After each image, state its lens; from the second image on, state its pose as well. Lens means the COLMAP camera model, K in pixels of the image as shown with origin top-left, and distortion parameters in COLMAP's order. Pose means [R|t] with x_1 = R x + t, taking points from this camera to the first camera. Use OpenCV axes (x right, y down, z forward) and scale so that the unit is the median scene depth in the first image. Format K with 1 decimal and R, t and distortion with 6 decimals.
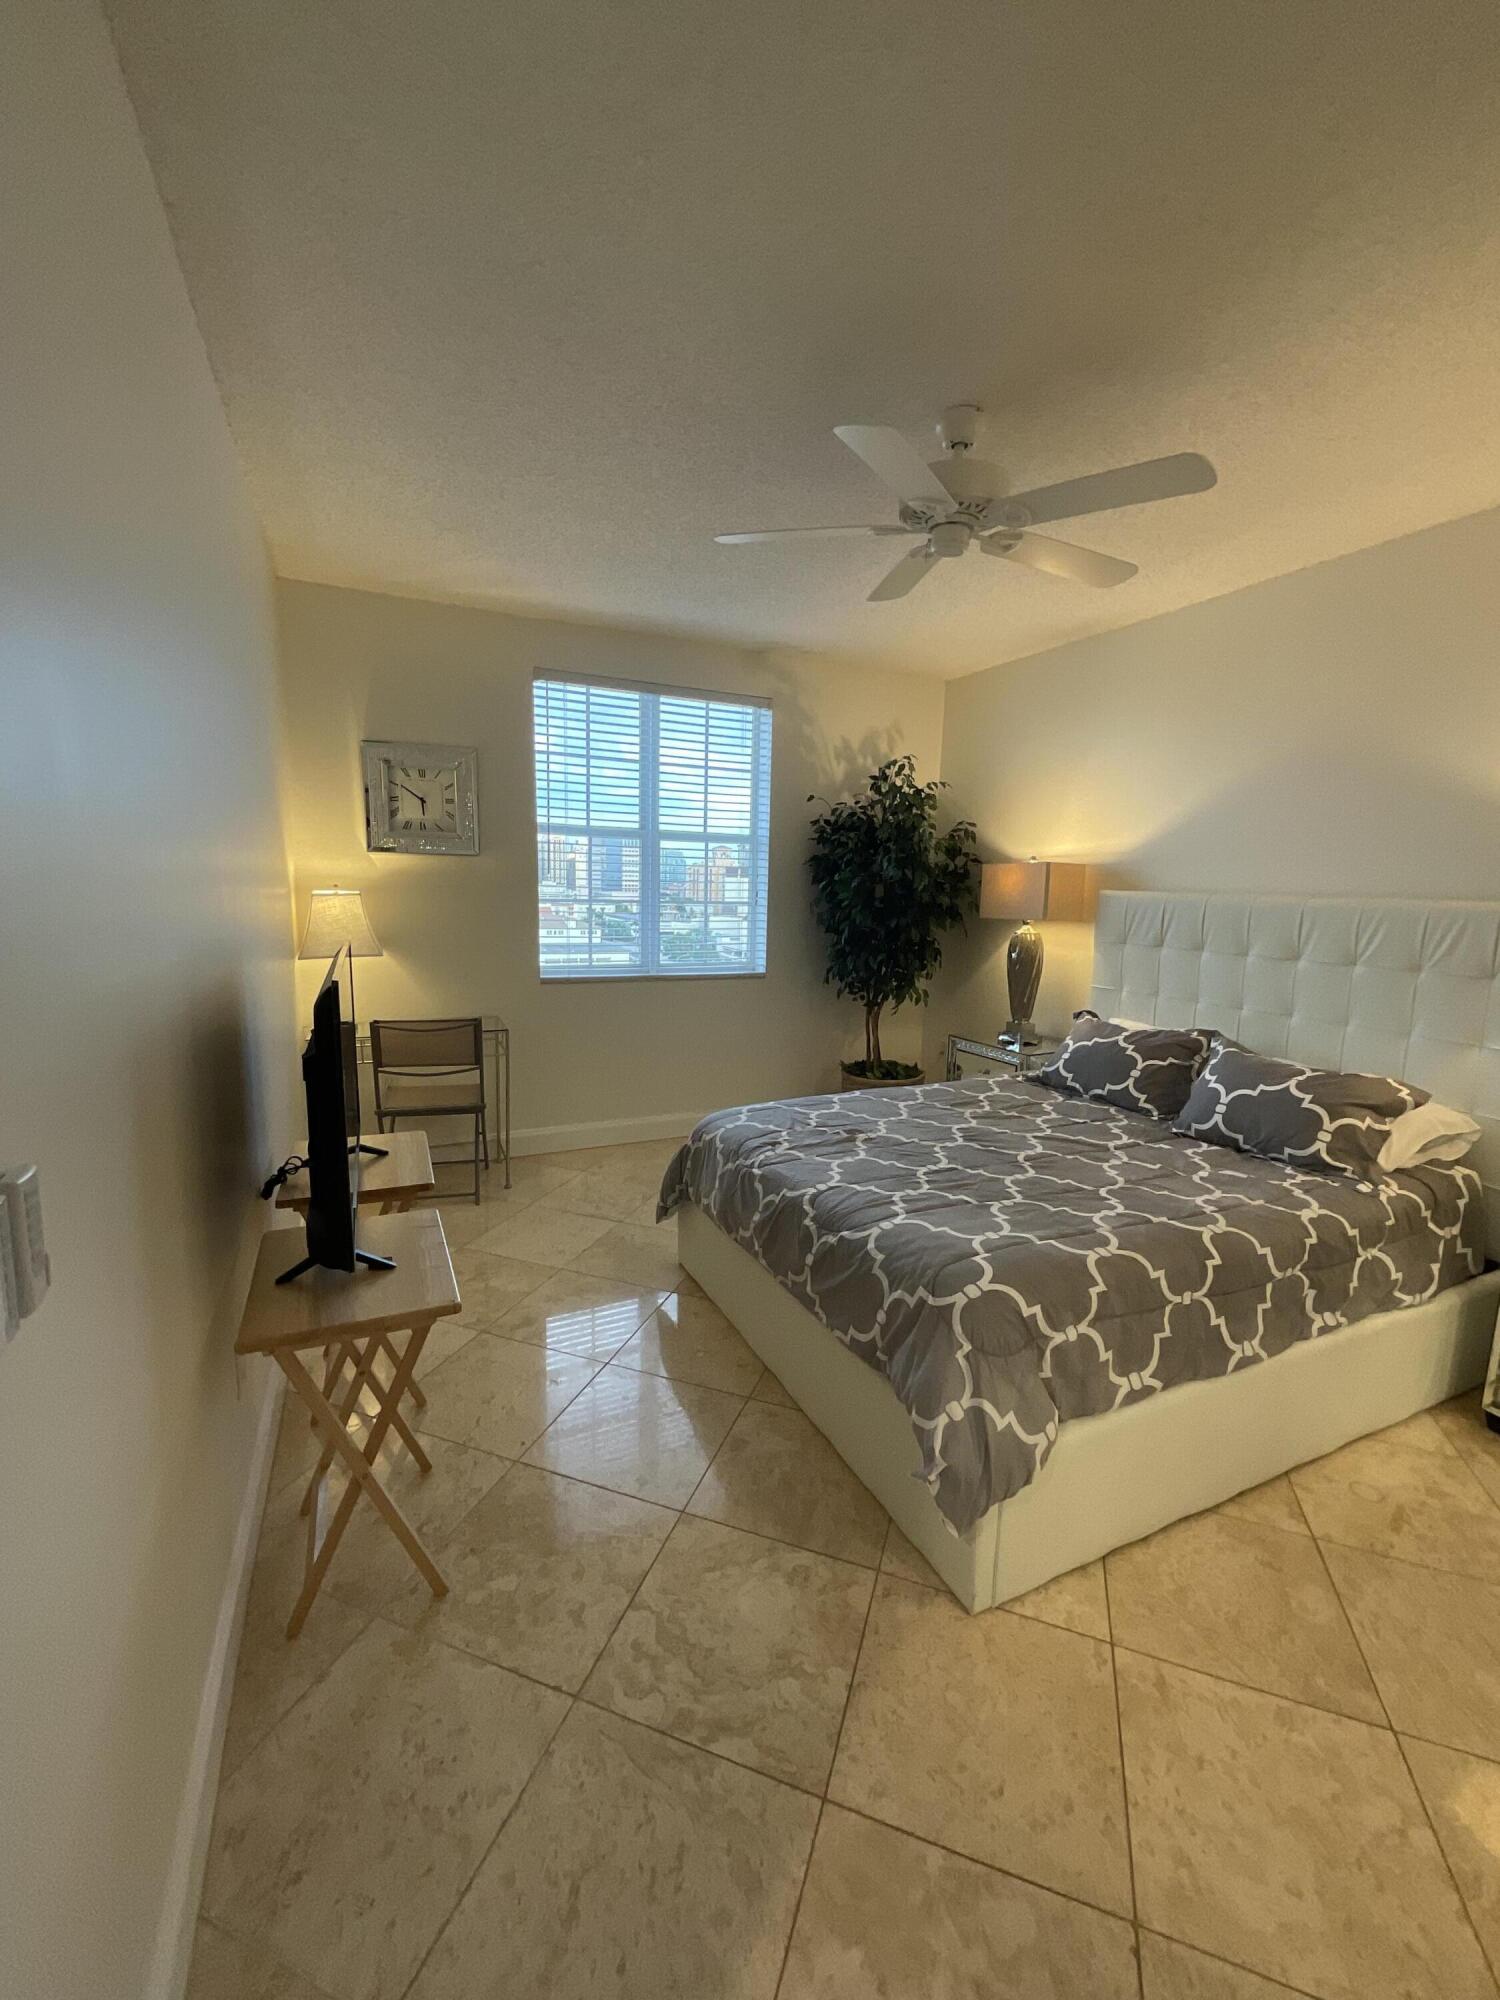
lens RADIAL K [[803.5, 0, 751.9], [0, 803.5, 999.4], [0, 0, 1]] dist [-0.010265, 0.000024]
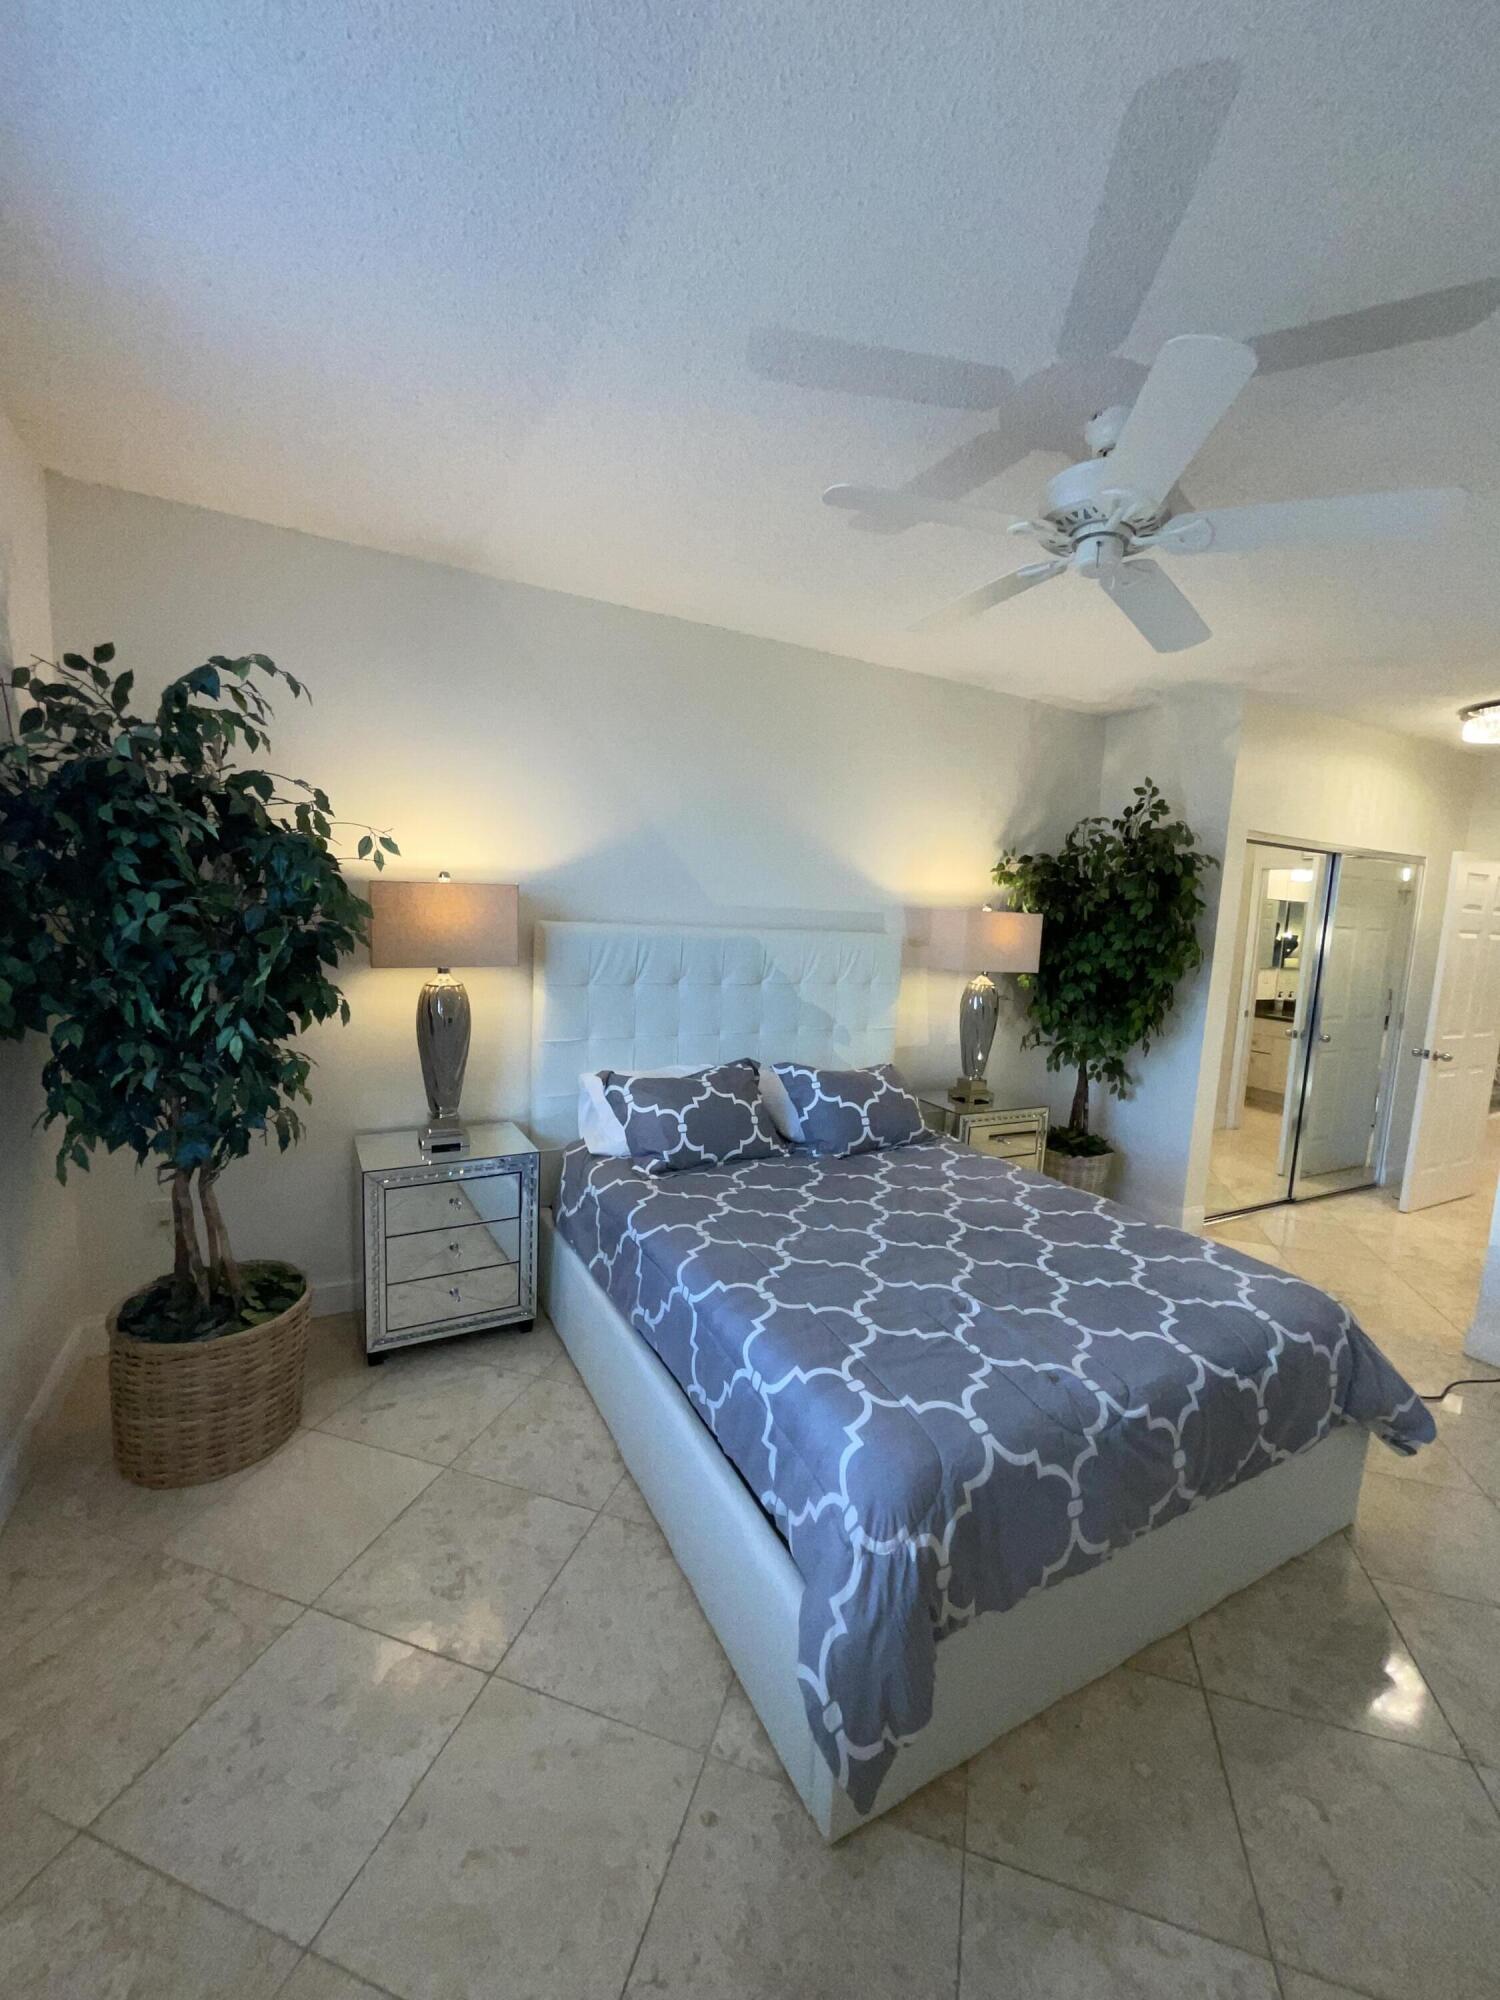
lens RADIAL K [[807.3, 0, 750.4], [0, 807.3, 999.2], [0, 0, 1]] dist [-0.008982, 0.007218]
pose [[-0.046042, -0.144089, 0.988493, -0.540972], [0.095793, 0.984345, 0.147946, -0.229640], [-0.994336, 0.101502, -0.031518, 1.204983]]
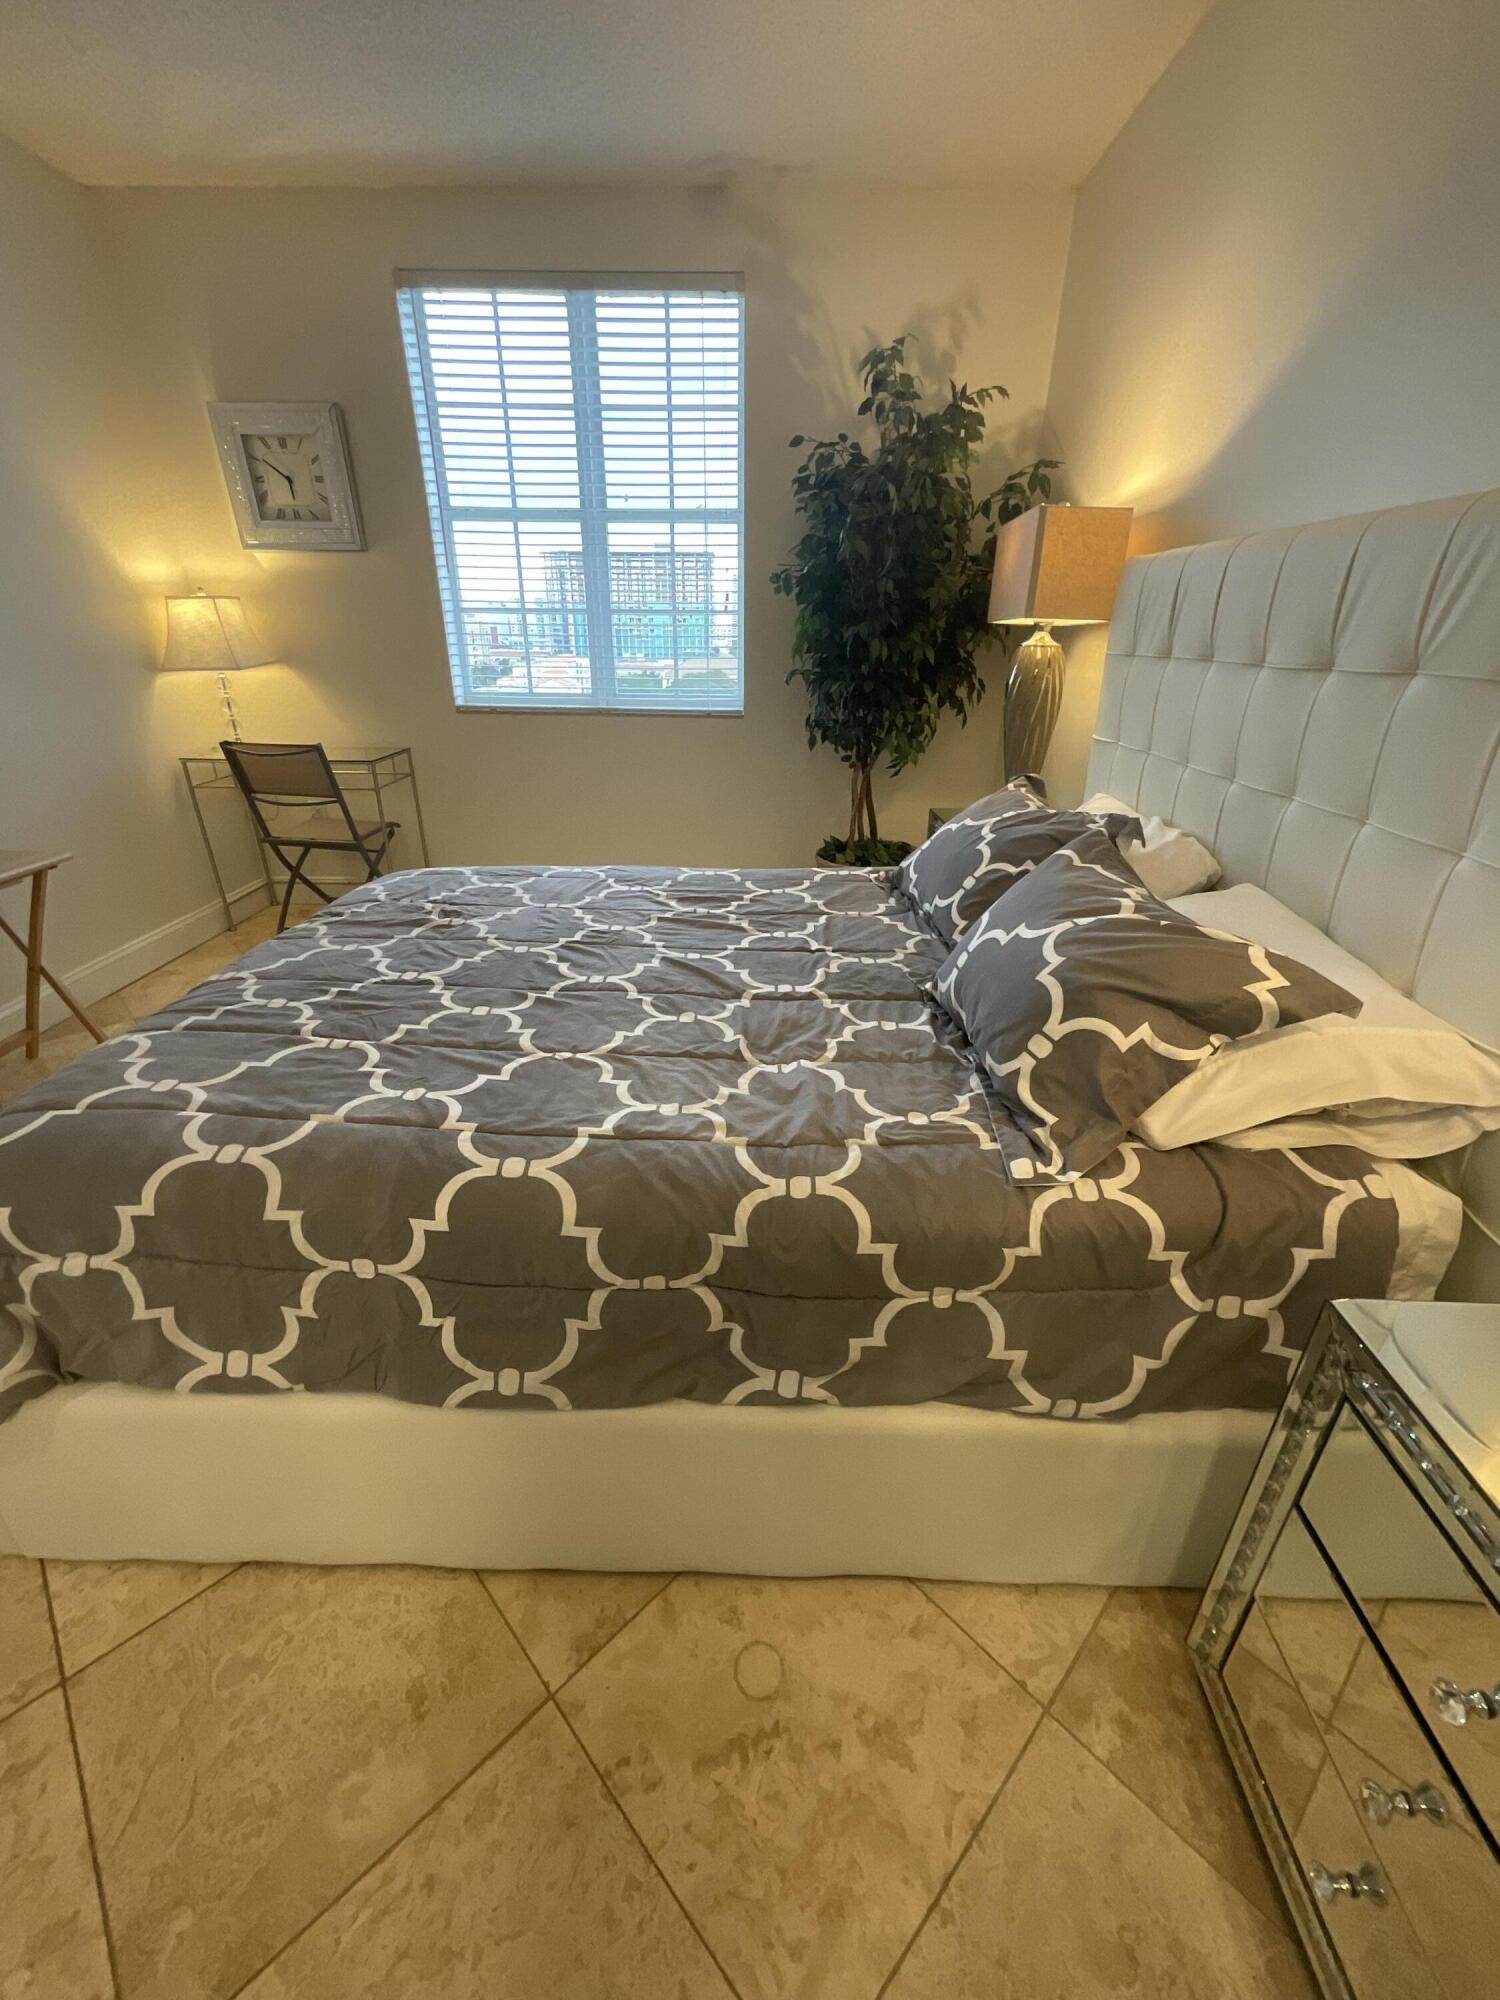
lens RADIAL K [[807.3, 0, 750.4], [0, 807.3, 999.2], [0, 0, 1]] dist [-0.008982, 0.007218]
pose [[0.898762, 0.170386, -0.403976, 0.691031], [-0.052449, 0.956564, 0.286764, 0.016334], [0.435289, -0.236545, 0.868660, 0.479816]]
